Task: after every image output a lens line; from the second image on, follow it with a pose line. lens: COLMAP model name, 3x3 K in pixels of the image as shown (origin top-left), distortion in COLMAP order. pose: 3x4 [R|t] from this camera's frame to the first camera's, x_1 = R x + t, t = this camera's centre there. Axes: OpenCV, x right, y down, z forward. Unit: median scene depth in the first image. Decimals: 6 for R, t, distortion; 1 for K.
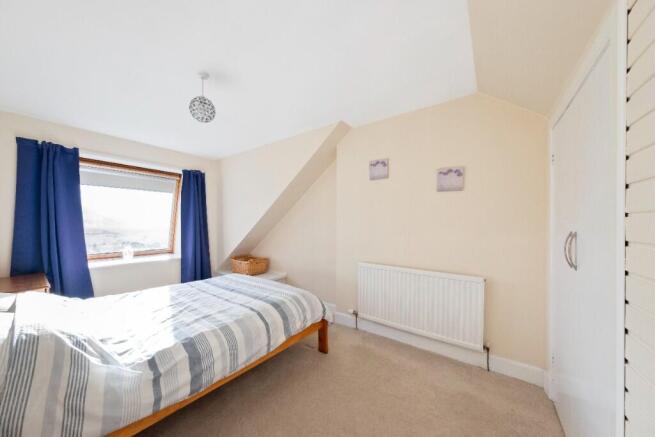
lens RADIAL K [[230.2, 0, 326.6], [0, 230.2, 220.3], [0, 0, 1]] dist [-0.001114, 0.000047]
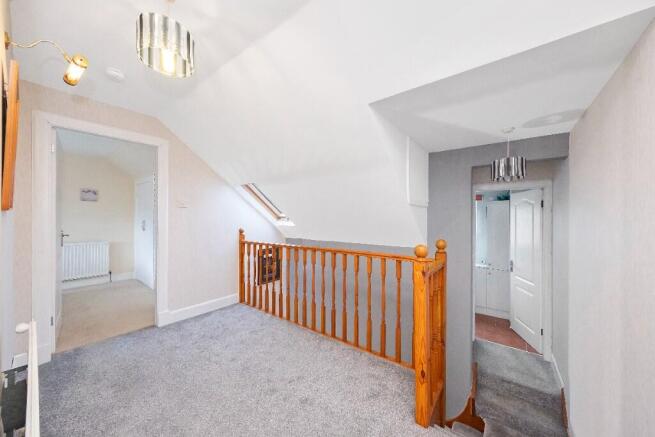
lens RADIAL K [[230.2, 0, 326.8], [0, 230.2, 218.3], [0, 0, 1]] dist [-0.001114, 0.000047]
pose [[0.047399, 0.000378, 0.998876, -1.352234], [-0.000020, 1.000000, -0.000377, 0.018774], [-0.998876, -0.000002, 0.047399, -1.138886]]
